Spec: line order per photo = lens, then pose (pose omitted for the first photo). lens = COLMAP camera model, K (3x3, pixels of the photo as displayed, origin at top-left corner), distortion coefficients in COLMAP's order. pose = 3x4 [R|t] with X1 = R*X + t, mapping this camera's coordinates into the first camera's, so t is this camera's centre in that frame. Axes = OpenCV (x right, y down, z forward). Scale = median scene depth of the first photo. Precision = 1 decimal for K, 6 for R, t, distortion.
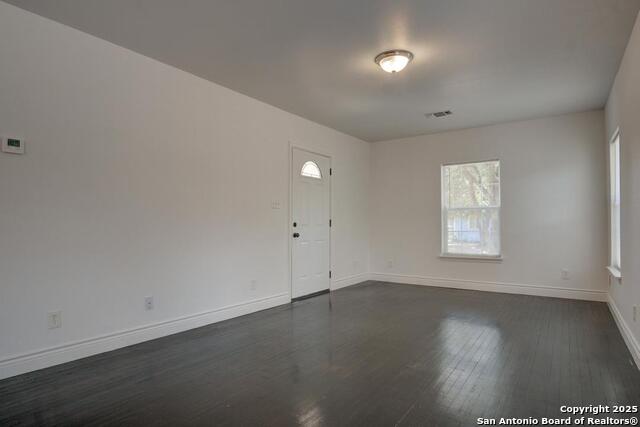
lens RADIAL K [[356.1, 0, 318.1], [0, 356.1, 218.1], [0, 0, 1]] dist [-0.040006, -0.000907]
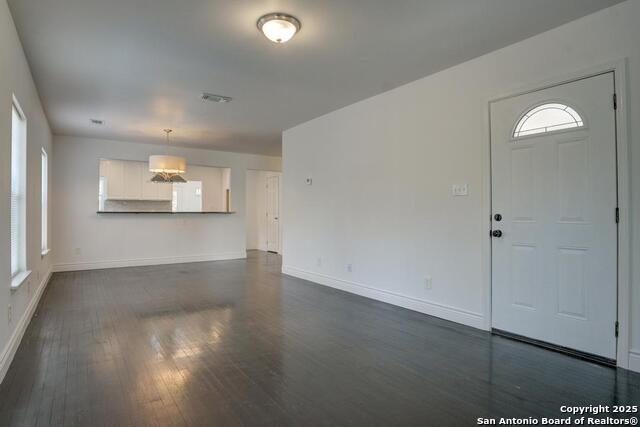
lens RADIAL K [[356.1, 0, 319.5], [0, 356.1, 211.7], [0, 0, 1]] dist [-0.040006, -0.000907]
pose [[-0.344422, -0.000612, -0.938815, 0.658920], [0.018596, 0.999799, -0.007474, 0.006031], [0.938631, -0.020033, -0.344342, 0.921124]]
